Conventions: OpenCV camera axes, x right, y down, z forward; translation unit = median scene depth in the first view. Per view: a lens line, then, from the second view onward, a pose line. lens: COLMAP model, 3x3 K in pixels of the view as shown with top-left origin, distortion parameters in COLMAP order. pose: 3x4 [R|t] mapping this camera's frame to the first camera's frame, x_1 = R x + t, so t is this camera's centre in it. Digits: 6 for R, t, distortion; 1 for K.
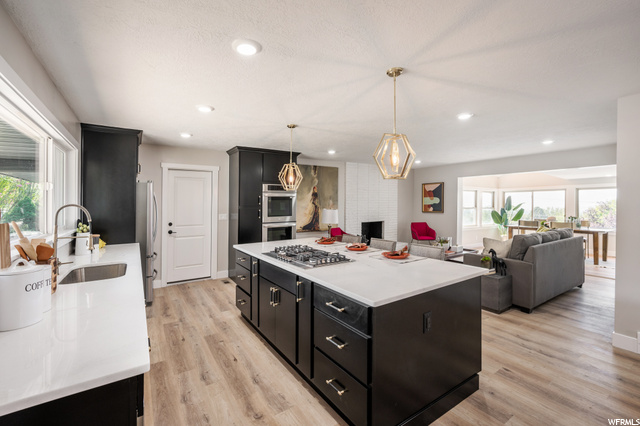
lens RADIAL K [[328.2, 0, 320.0], [0, 328.2, 213.0], [0, 0, 1]] dist [-0.000616, -0.000209]
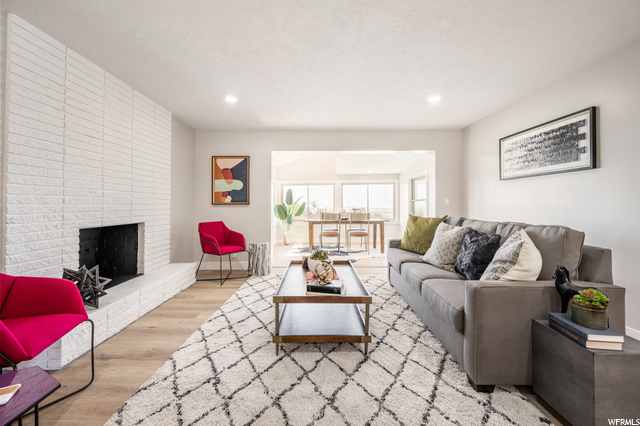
lens RADIAL K [[269.5, 0, 327.0], [0, 269.5, 204.1], [0, 0, 1]] dist [-0.001827, -0.000175]
pose [[0.610588, -0.000194, 0.791948, 0.056928], [0.036837, 0.998925, -0.028156, 0.018404], [-0.791091, 0.046365, 0.609938, 0.562923]]
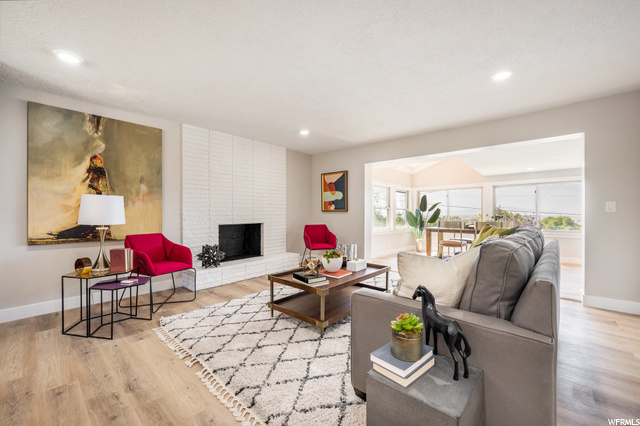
lens RADIAL K [[263.4, 0, 320.0], [0, 263.4, 213.0], [0, 0, 1]] dist [0.001024, 0.000036]
pose [[0.984665, -0.002853, 0.174434, 0.208236], [0.009379, 0.999286, -0.036599, 0.024060], [-0.174205, 0.037674, 0.983988, 0.417187]]
